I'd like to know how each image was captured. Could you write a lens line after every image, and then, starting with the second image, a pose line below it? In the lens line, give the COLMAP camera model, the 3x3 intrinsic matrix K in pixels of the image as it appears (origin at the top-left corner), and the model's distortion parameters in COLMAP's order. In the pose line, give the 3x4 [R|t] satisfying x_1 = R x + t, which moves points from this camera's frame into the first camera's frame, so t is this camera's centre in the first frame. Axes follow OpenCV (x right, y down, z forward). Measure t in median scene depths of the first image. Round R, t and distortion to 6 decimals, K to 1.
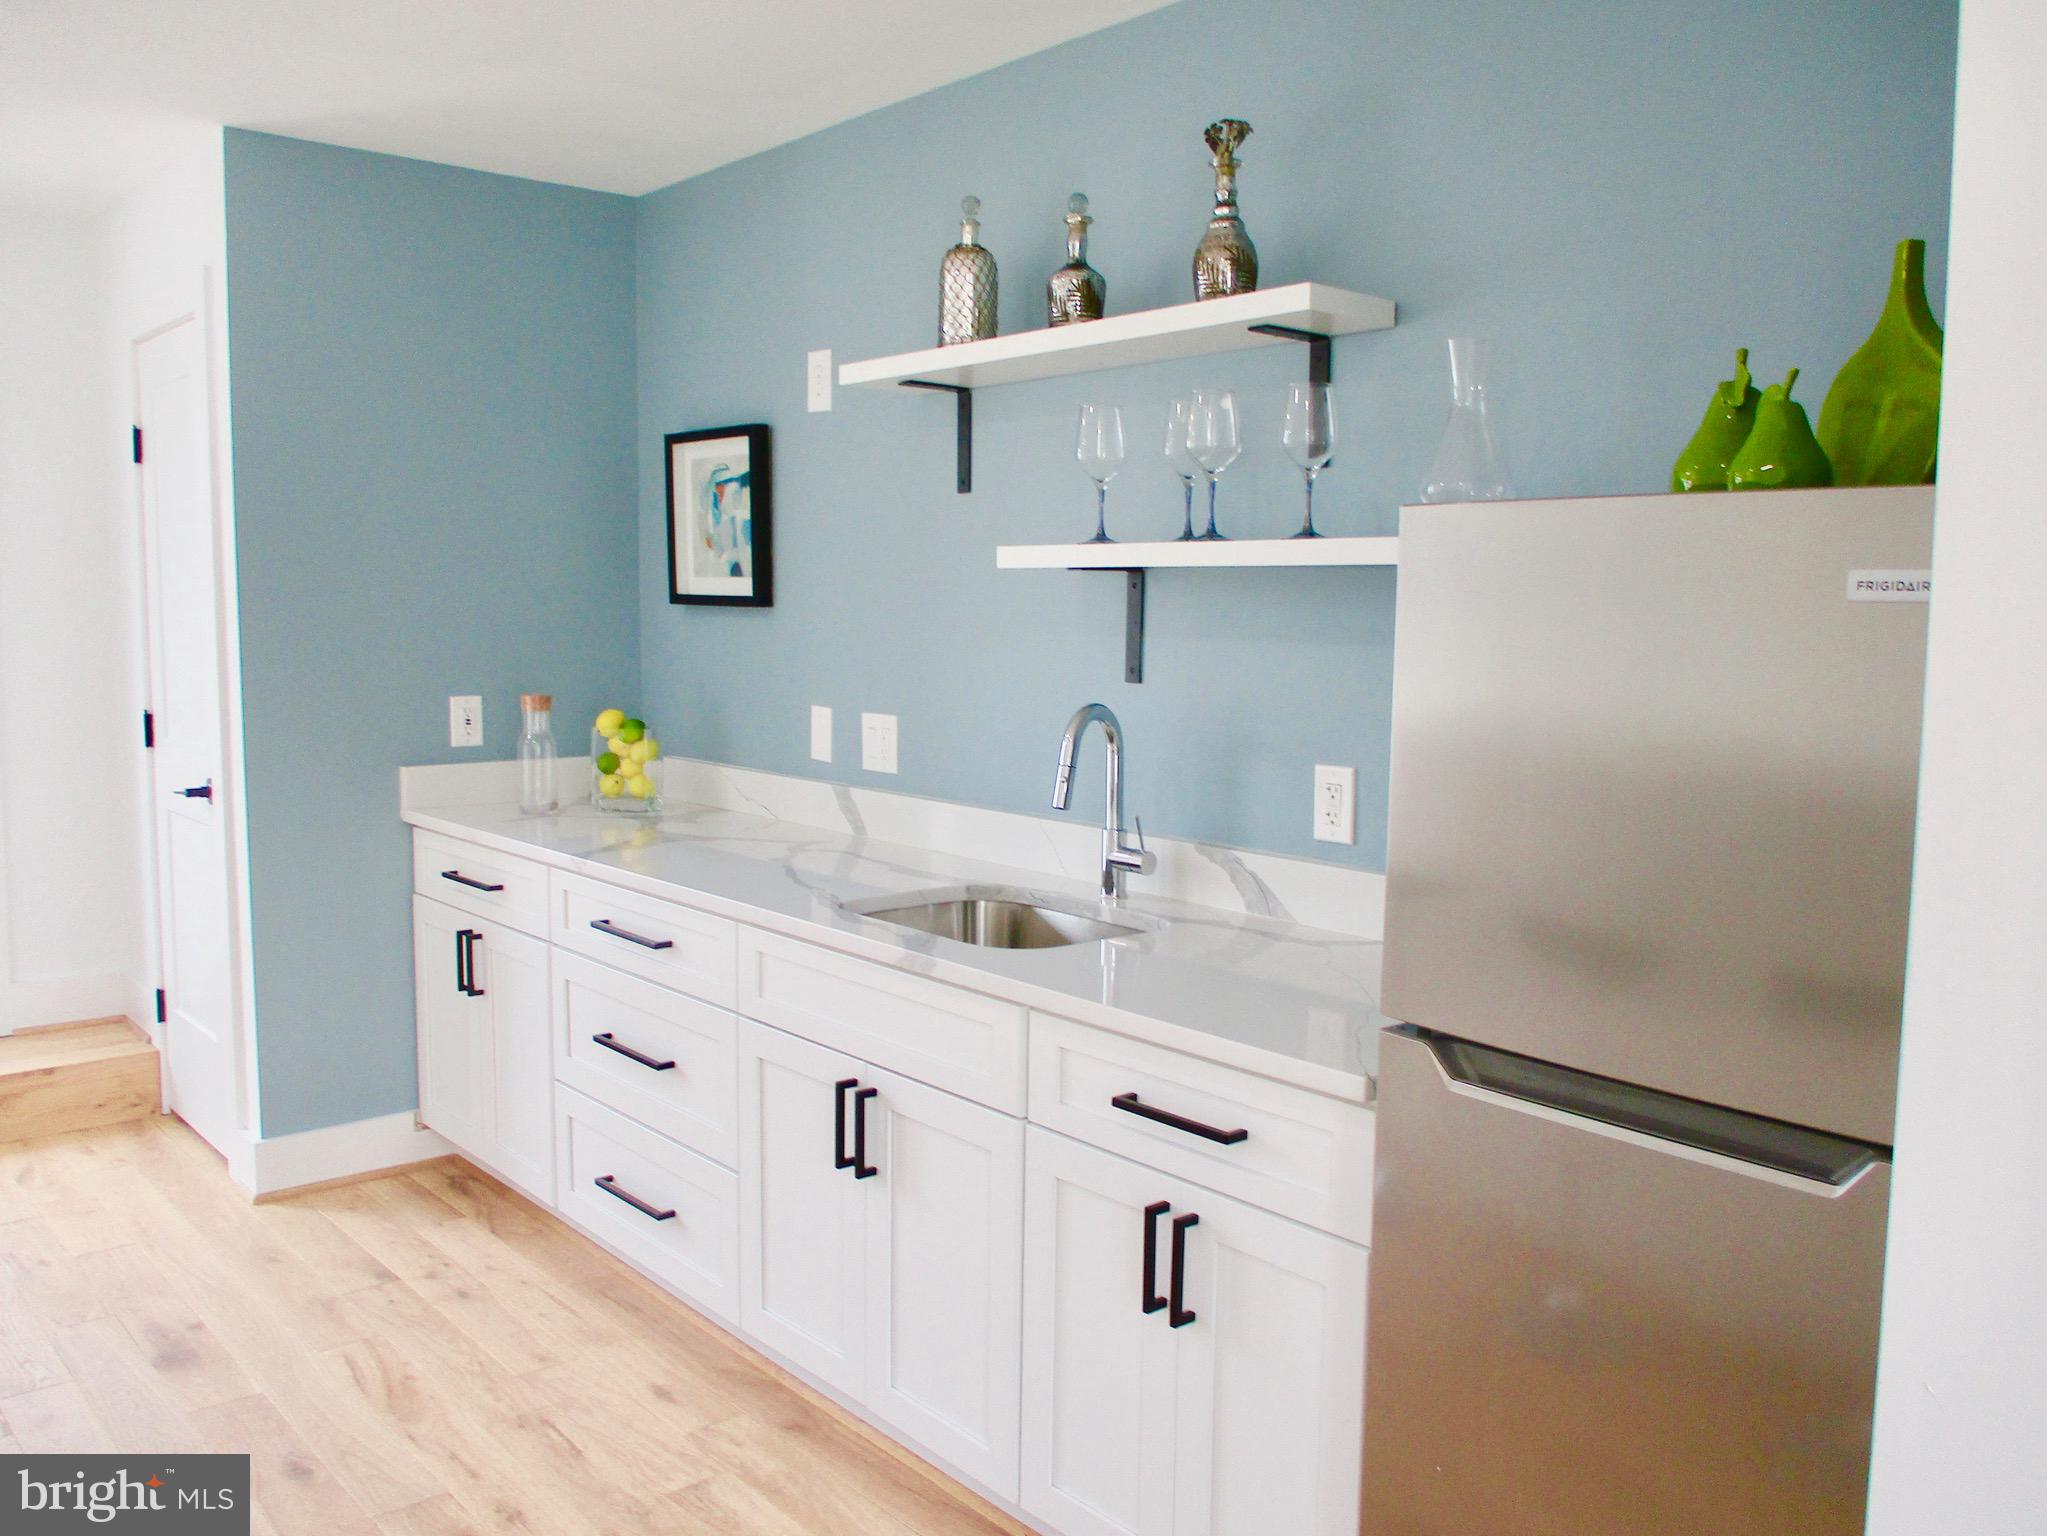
lens RADIAL K [[1695.0, 0, 1028.9], [0, 1695.0, 762.0], [0, 0, 1]] dist [-0.040454, 0.013077]
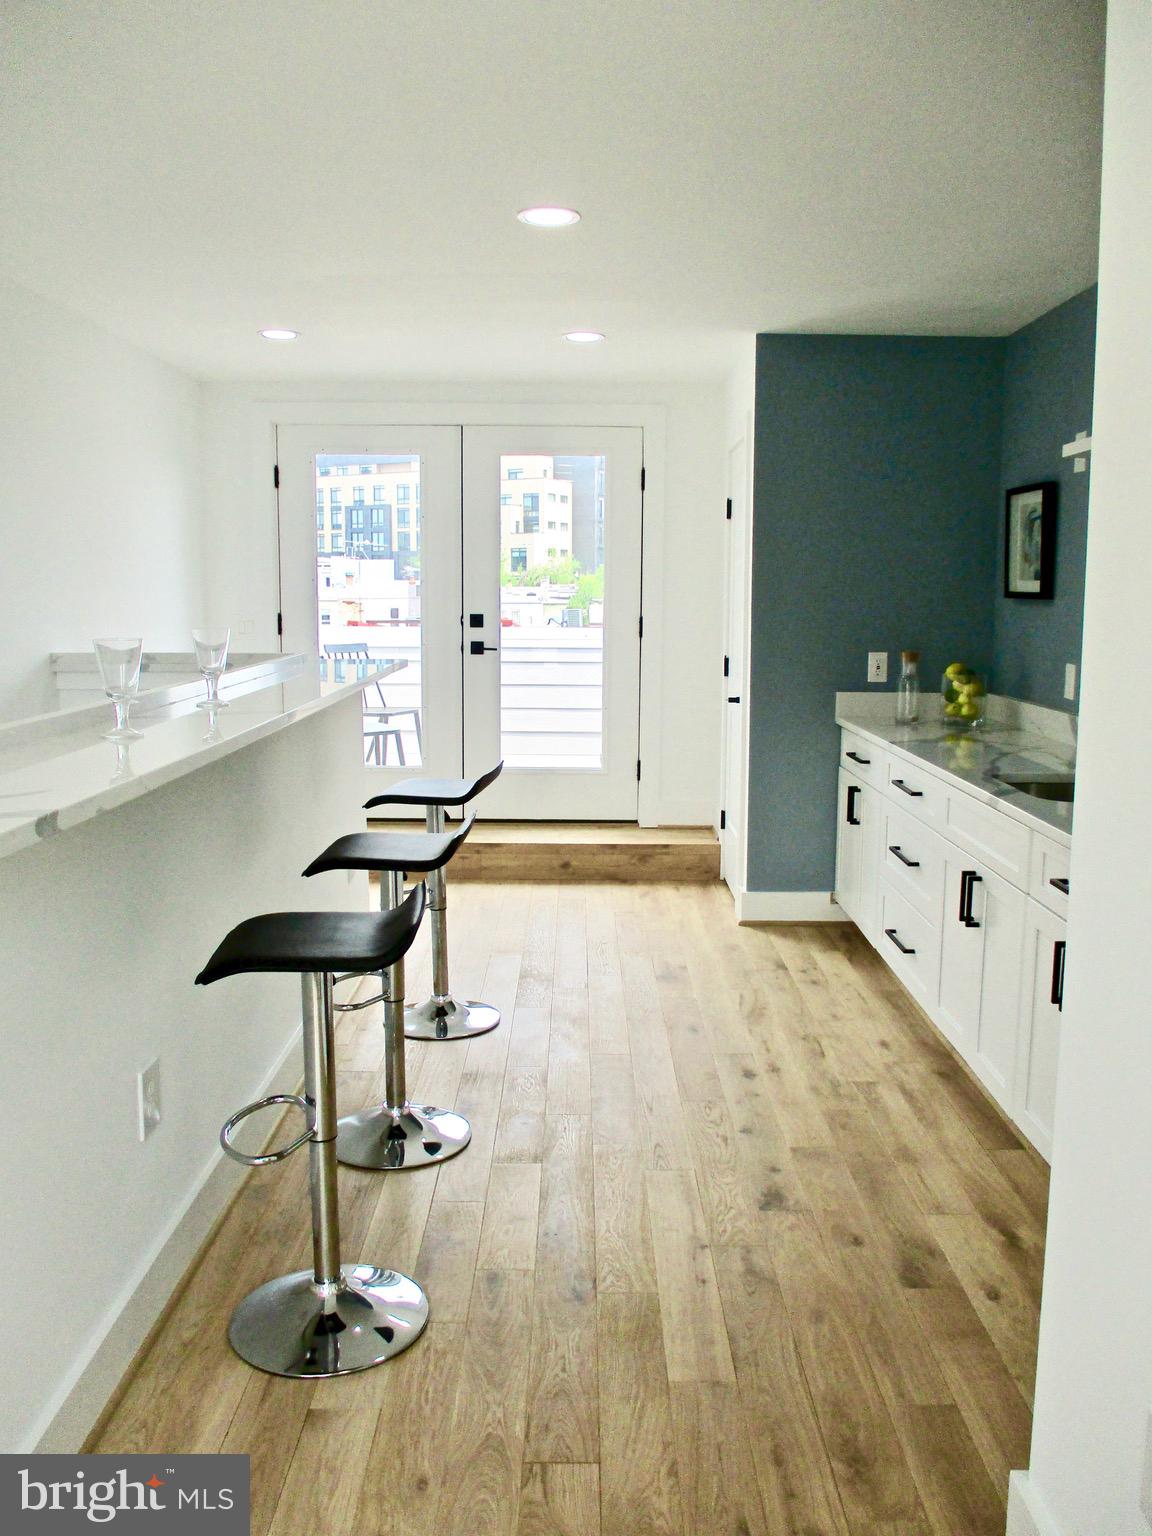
lens RADIAL K [[1271.9, 0, 576.0], [0, 1271.9, 768.0], [0, 0, 1]] dist [-0.040454, 0.013077]
pose [[0.755318, 0.086442, -0.649633, 0.304951], [-0.063750, 0.996253, 0.058443, 0.023834], [0.652251, -0.002729, 0.757999, -0.176278]]
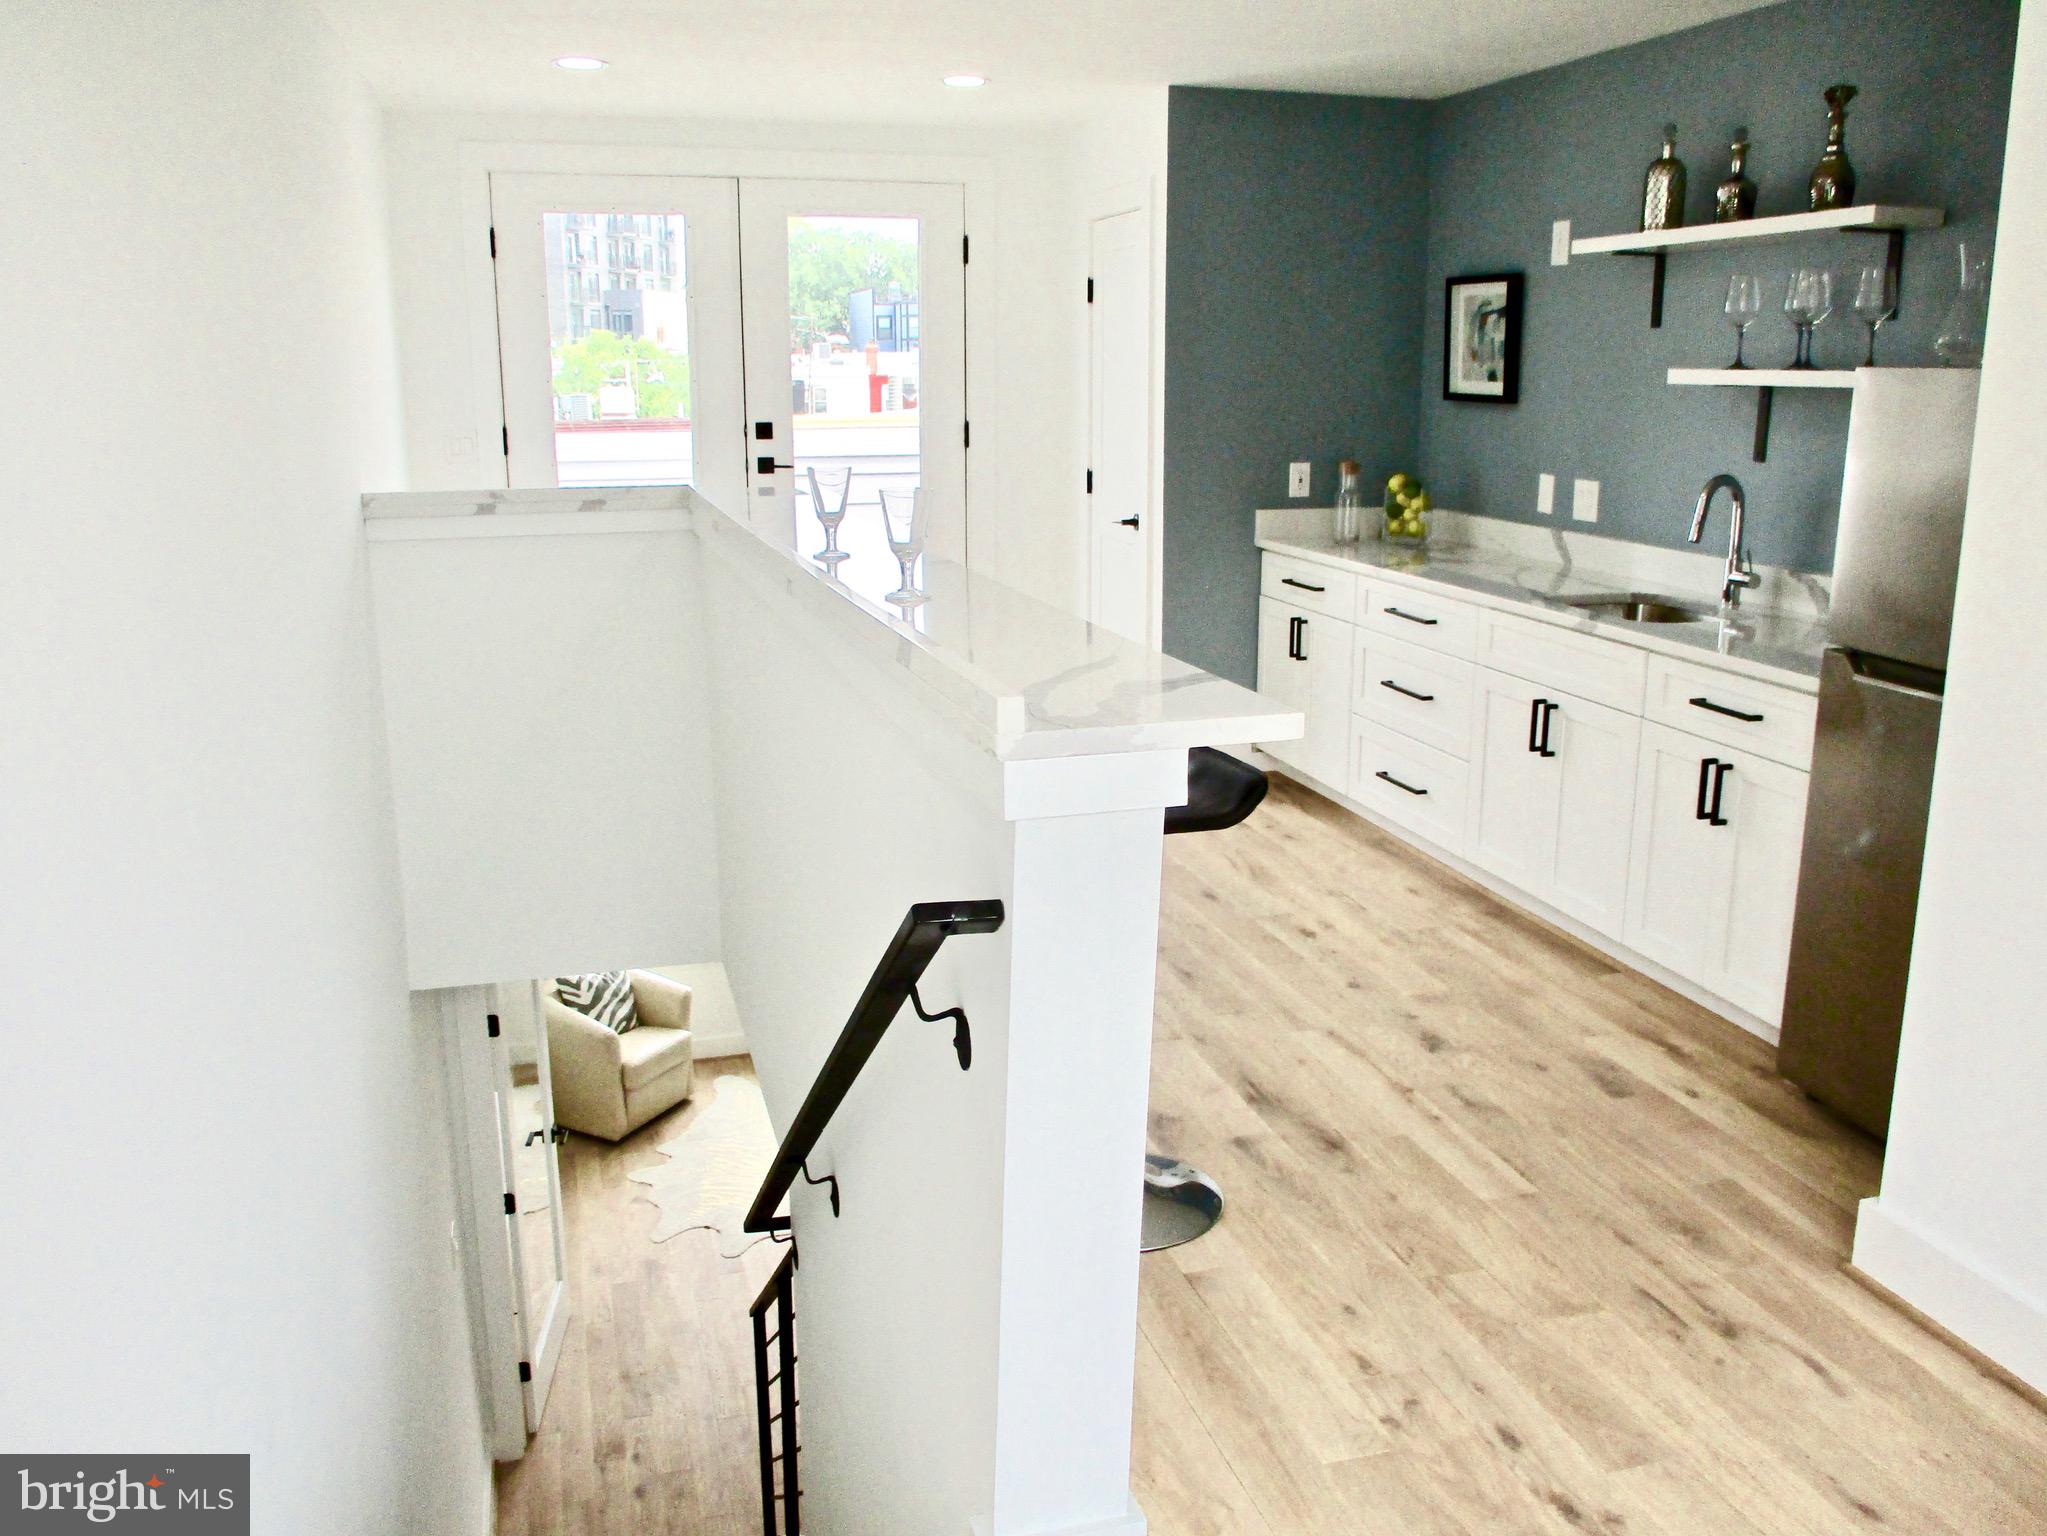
lens RADIAL K [[1695.0, 0, 1028.9], [0, 1695.0, 762.0], [0, 0, 1]] dist [-0.040454, 0.013077]
pose [[0.908882, 0.086479, -0.407989, 0.086349], [-0.031744, 0.989772, 0.139080, 0.024445], [0.415843, -0.113456, 0.902332, -0.521027]]
